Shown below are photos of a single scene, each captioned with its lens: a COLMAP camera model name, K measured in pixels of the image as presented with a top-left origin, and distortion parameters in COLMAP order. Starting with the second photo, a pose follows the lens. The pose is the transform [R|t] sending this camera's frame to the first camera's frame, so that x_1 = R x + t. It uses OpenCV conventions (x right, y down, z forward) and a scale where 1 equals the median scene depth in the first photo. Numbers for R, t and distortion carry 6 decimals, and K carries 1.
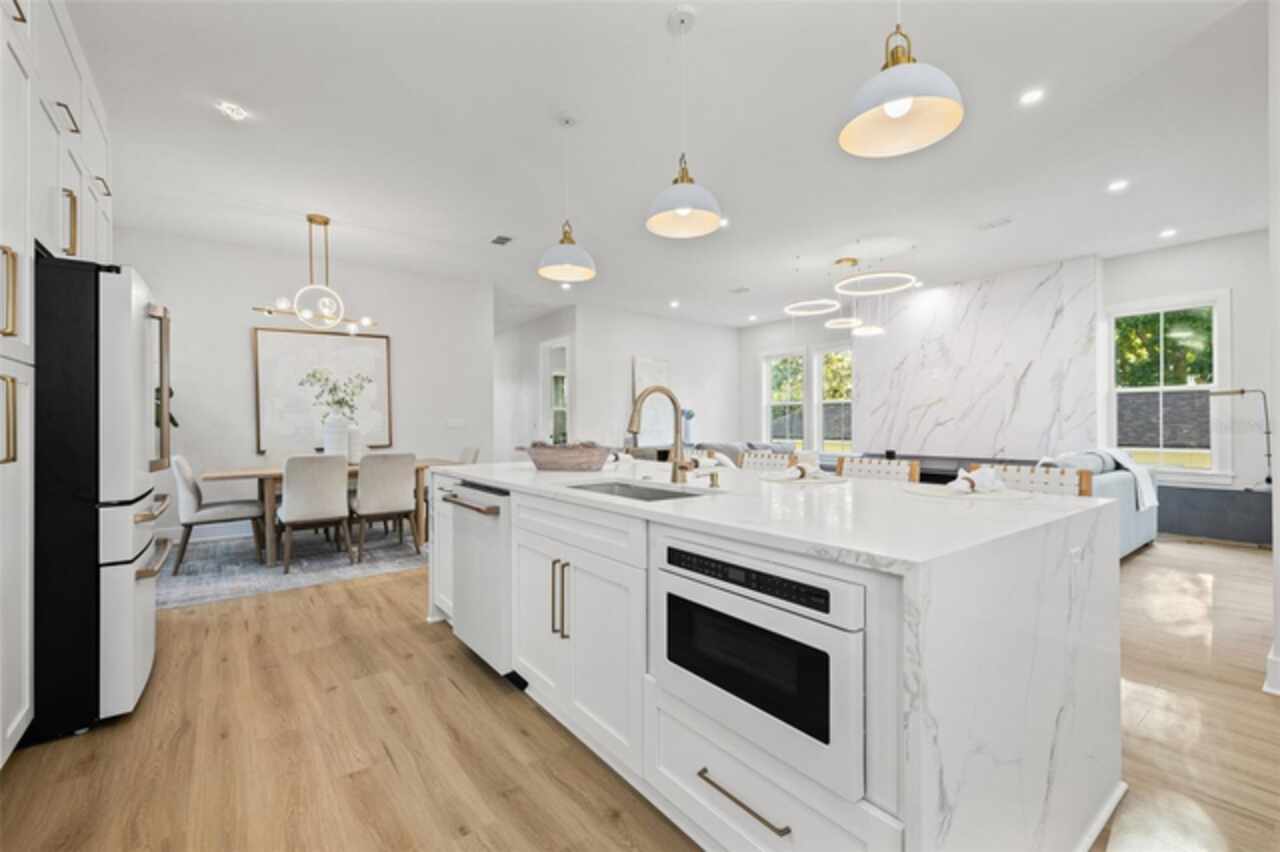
lens RADIAL K [[546.1, 0, 639.2], [0, 546.1, 425.6], [0, 0, 1]] dist [0.003130, 0.001055]
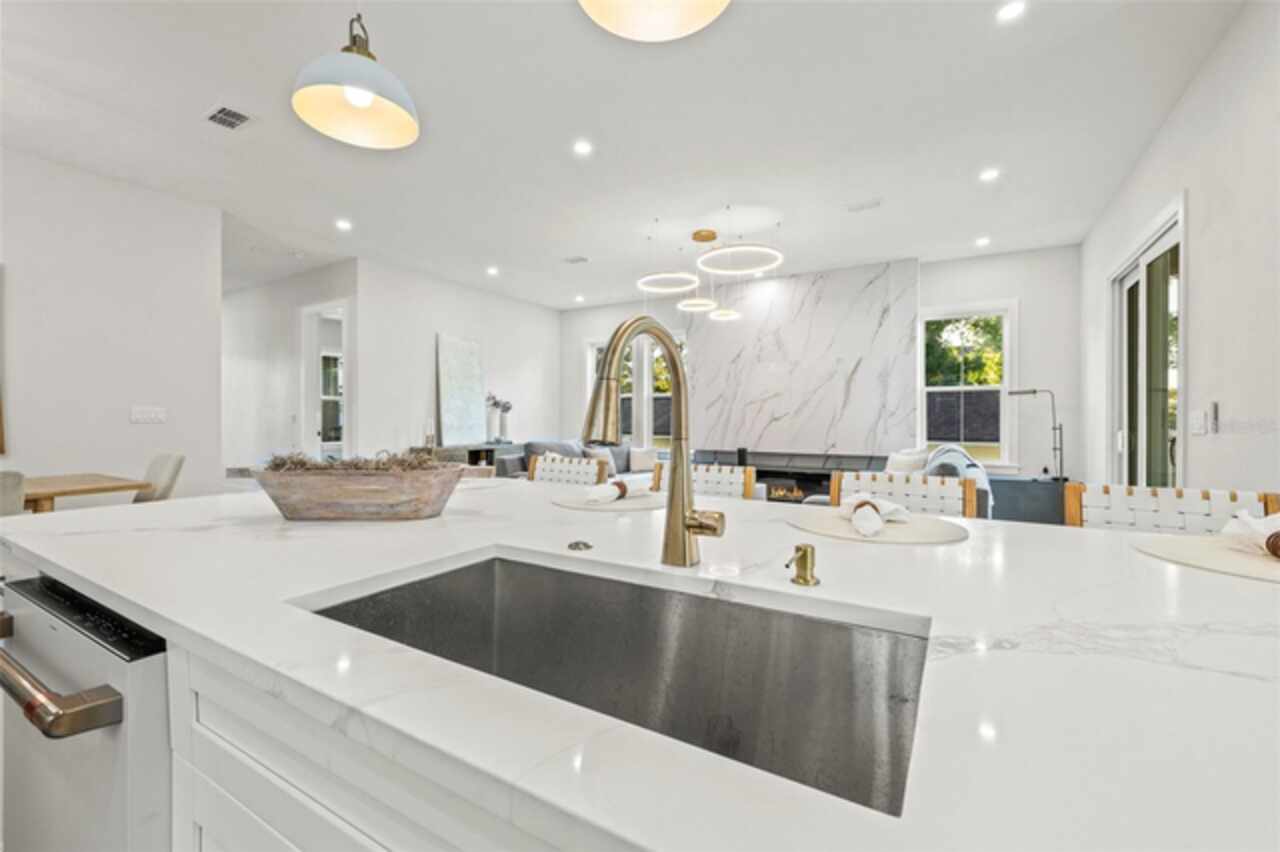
lens RADIAL K [[546.1, 0, 640.2], [0, 546.1, 420.3], [0, 0, 1]] dist [0.003130, 0.001055]
pose [[0.931628, 0.004297, 0.363389, -0.033930], [-0.004792, 0.999988, 0.000462, -0.000516], [-0.363382, -0.002172, 0.931638, 0.206959]]
